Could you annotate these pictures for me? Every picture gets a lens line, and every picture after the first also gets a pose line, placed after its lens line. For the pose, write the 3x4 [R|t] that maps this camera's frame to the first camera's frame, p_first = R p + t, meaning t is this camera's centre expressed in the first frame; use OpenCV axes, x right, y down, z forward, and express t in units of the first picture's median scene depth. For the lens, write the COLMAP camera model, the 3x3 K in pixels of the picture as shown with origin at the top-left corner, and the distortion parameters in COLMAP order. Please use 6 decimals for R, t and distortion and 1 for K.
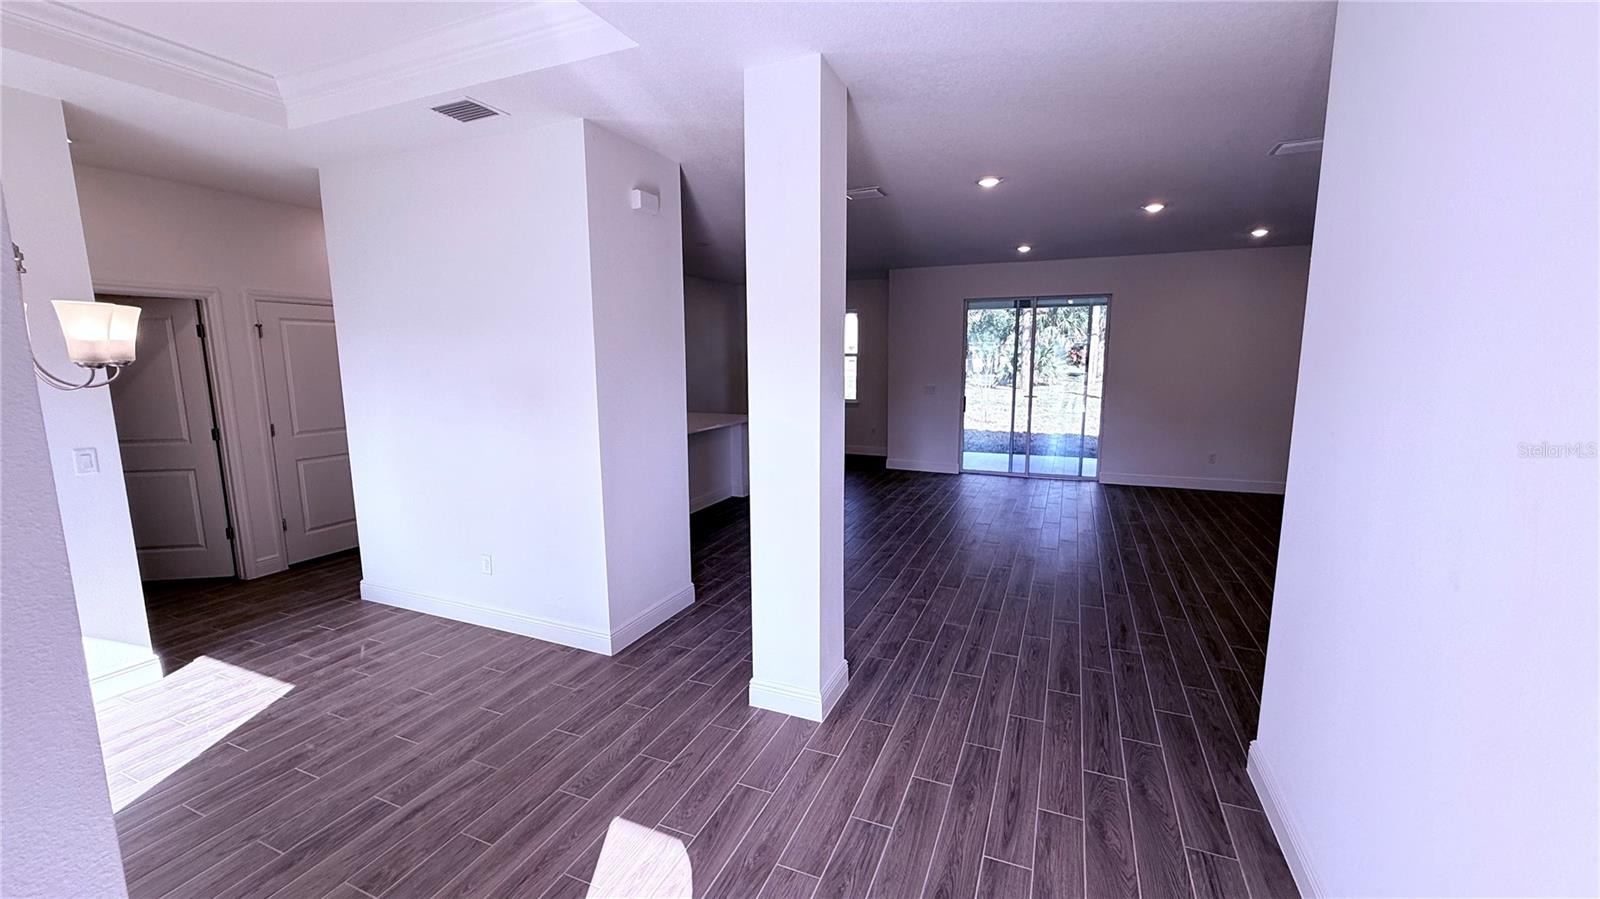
lens RADIAL K [[639.2, 0, 796.1], [0, 639.2, 447.5], [0, 0, 1]] dist [0.001363, 0.000122]
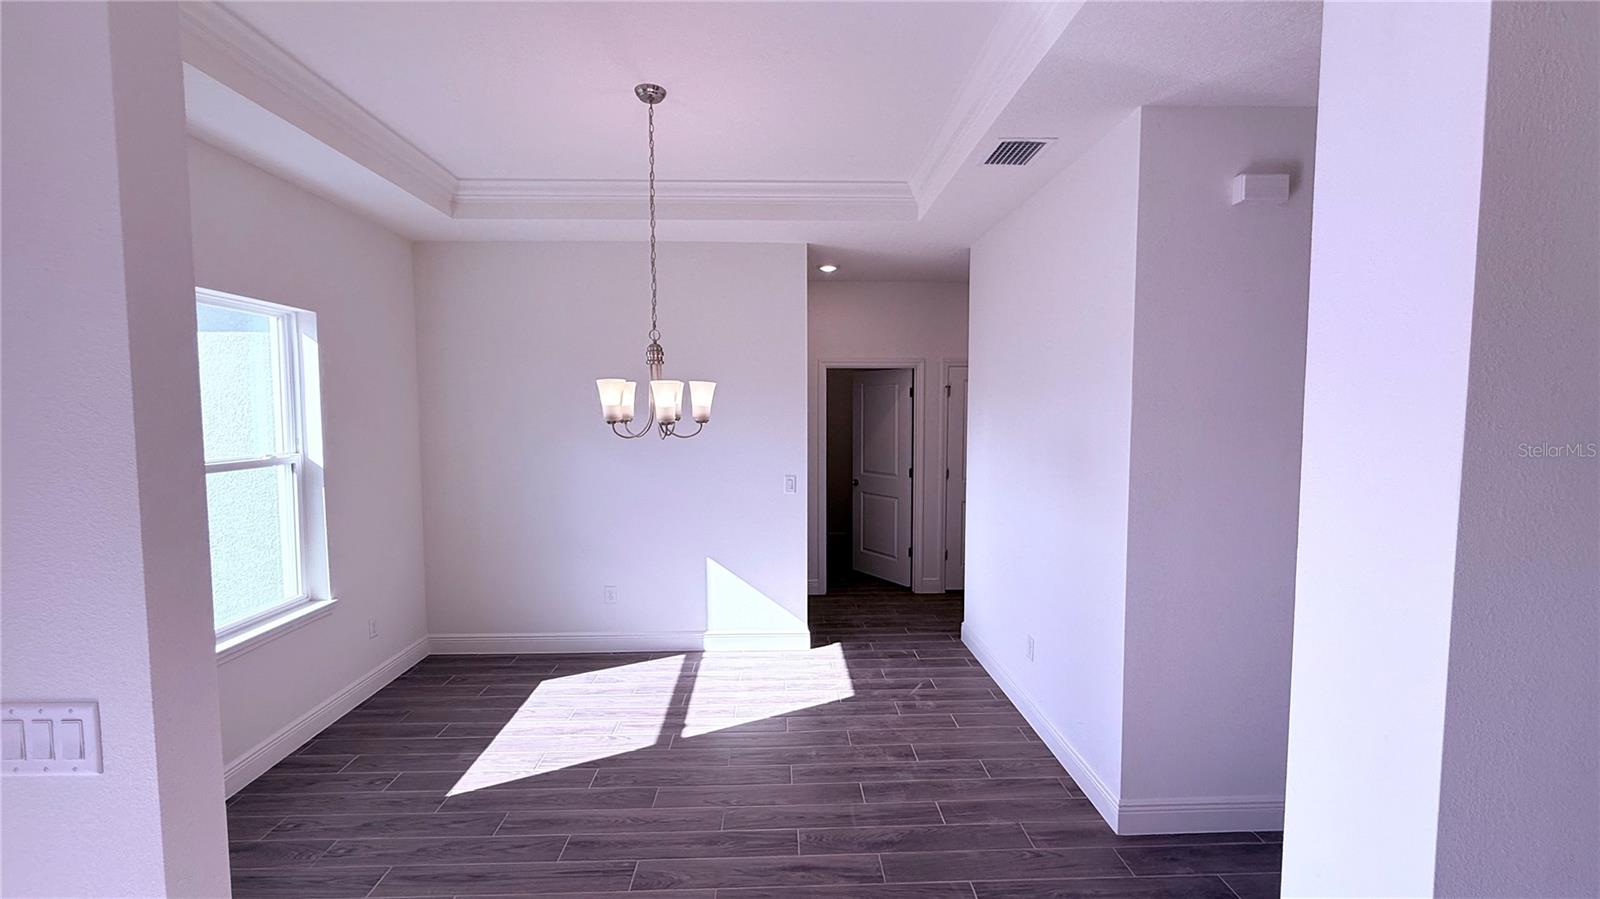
lens RADIAL K [[639.2, 0, 798.2], [0, 639.2, 450.7], [0, 0, 1]] dist [0.001363, 0.000122]
pose [[0.427821, 0.064662, -0.901548, 0.180380], [-0.131186, 0.991318, 0.008847, -0.060696], [0.894293, 0.114486, 0.432589, 0.328022]]
